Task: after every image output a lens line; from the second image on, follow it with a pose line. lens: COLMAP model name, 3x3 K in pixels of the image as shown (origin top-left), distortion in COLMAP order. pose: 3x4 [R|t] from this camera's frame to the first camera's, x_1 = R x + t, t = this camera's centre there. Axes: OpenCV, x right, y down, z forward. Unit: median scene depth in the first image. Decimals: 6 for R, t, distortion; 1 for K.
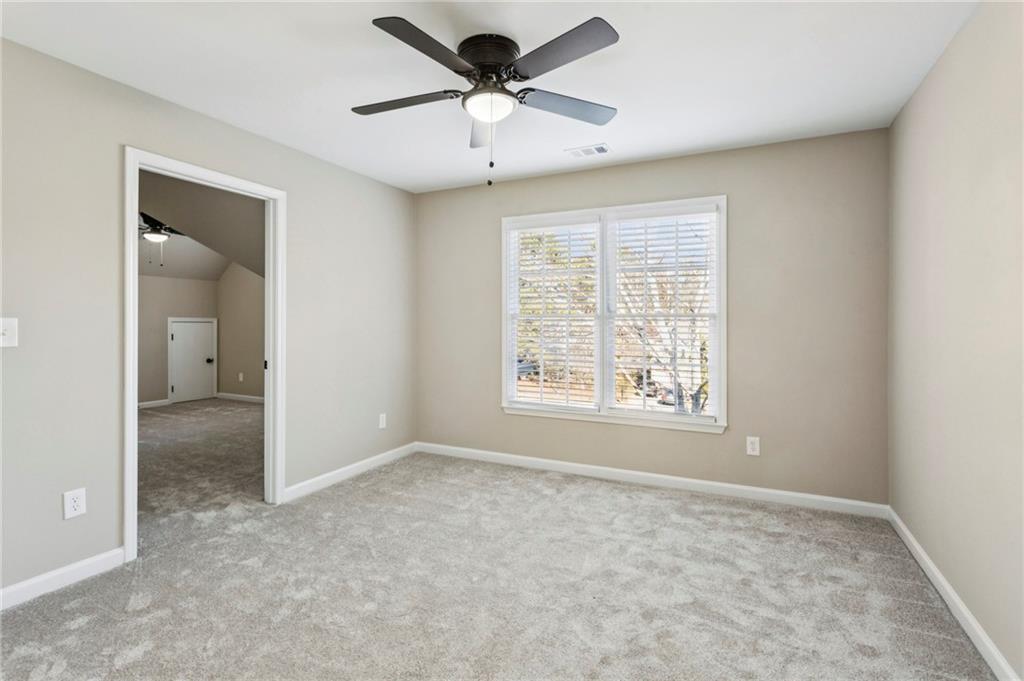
lens RADIAL K [[484.8, 0, 516.5], [0, 484.8, 335.0], [0, 0, 1]] dist [-0.001993, -0.000269]
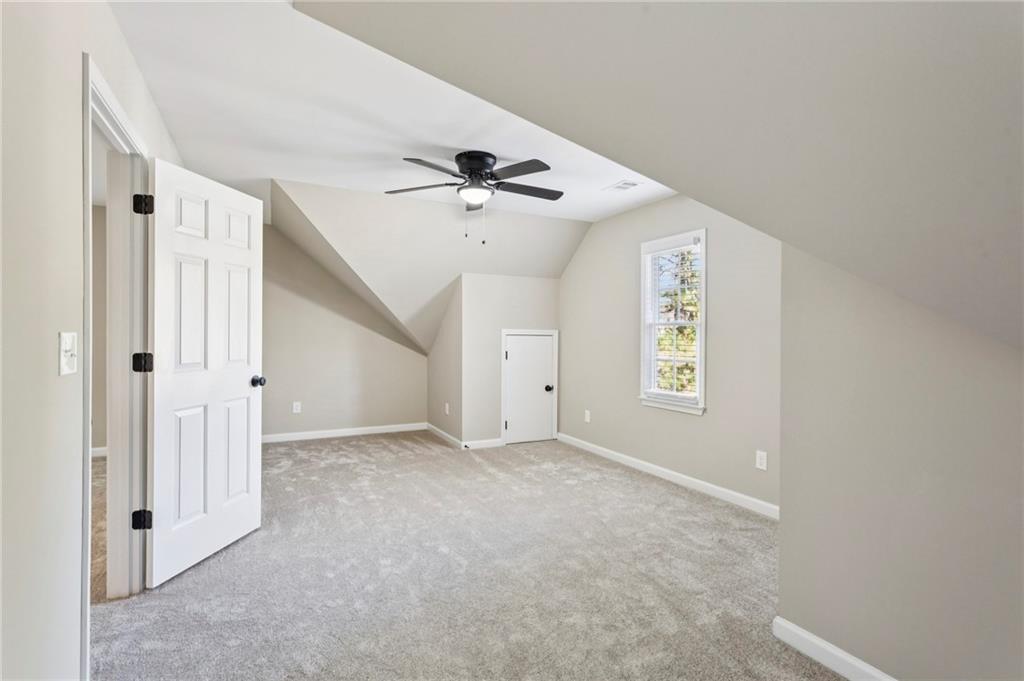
lens RADIAL K [[484.8, 0, 510.3], [0, 484.8, 342.2], [0, 0, 1]] dist [-0.001993, -0.000269]
pose [[0.799901, 0.003027, -0.600124, -0.256155], [-0.009513, 0.999926, -0.007635, -0.010535], [0.600056, 0.011816, 0.799871, 0.402755]]
